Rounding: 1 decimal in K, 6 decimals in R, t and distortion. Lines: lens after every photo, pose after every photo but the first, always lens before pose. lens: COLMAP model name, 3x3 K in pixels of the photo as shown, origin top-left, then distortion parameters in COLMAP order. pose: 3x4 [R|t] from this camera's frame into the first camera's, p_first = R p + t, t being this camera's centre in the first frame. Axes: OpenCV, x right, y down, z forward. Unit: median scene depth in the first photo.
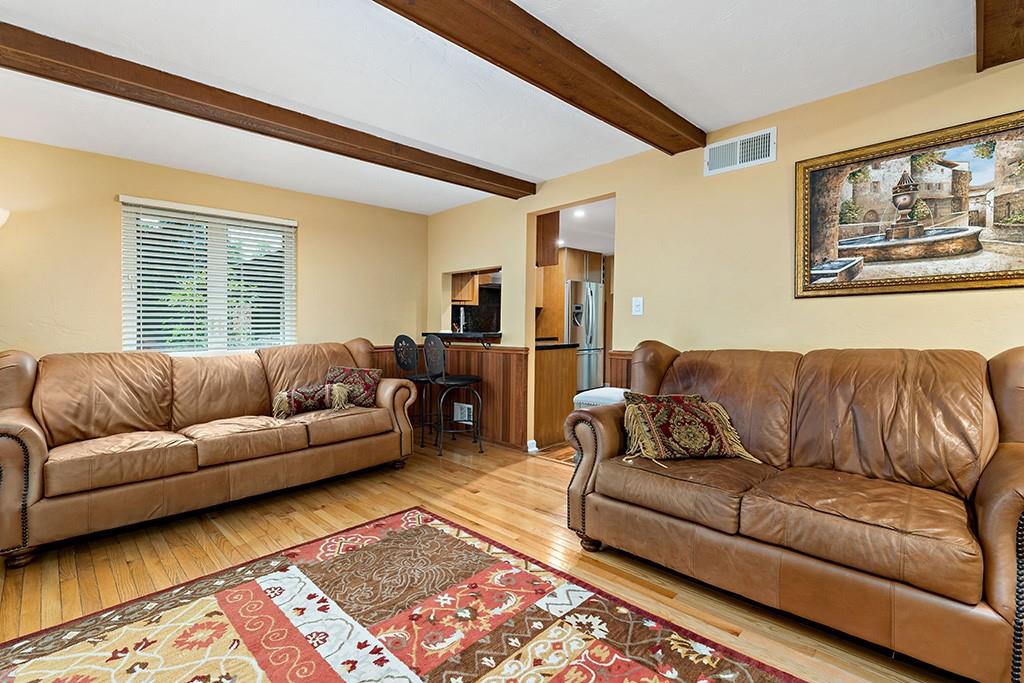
lens RADIAL K [[468.3, 0, 507.3], [0, 468.3, 313.1], [0, 0, 1]] dist [-0.008434, 0.000130]
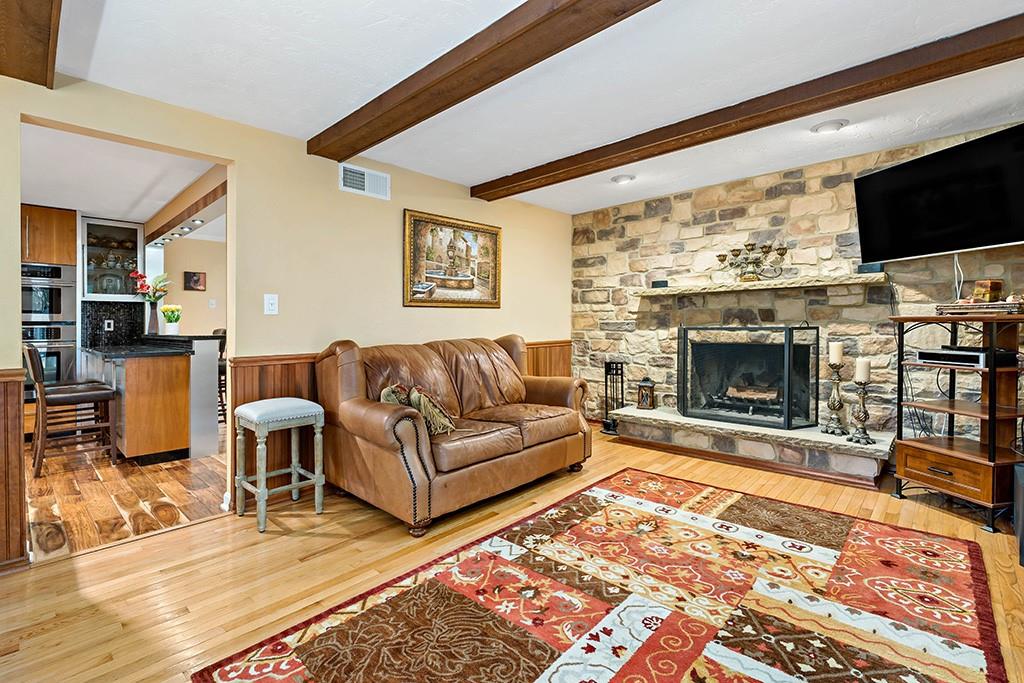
lens RADIAL K [[468.3, 0, 507.3], [0, 468.3, 313.1], [0, 0, 1]] dist [-0.008434, 0.000130]
pose [[-0.038568, 0.036598, 0.998586, -0.977088], [-0.018450, 0.999133, -0.037331, 0.043872], [-0.999086, -0.019864, -0.037860, 0.922763]]
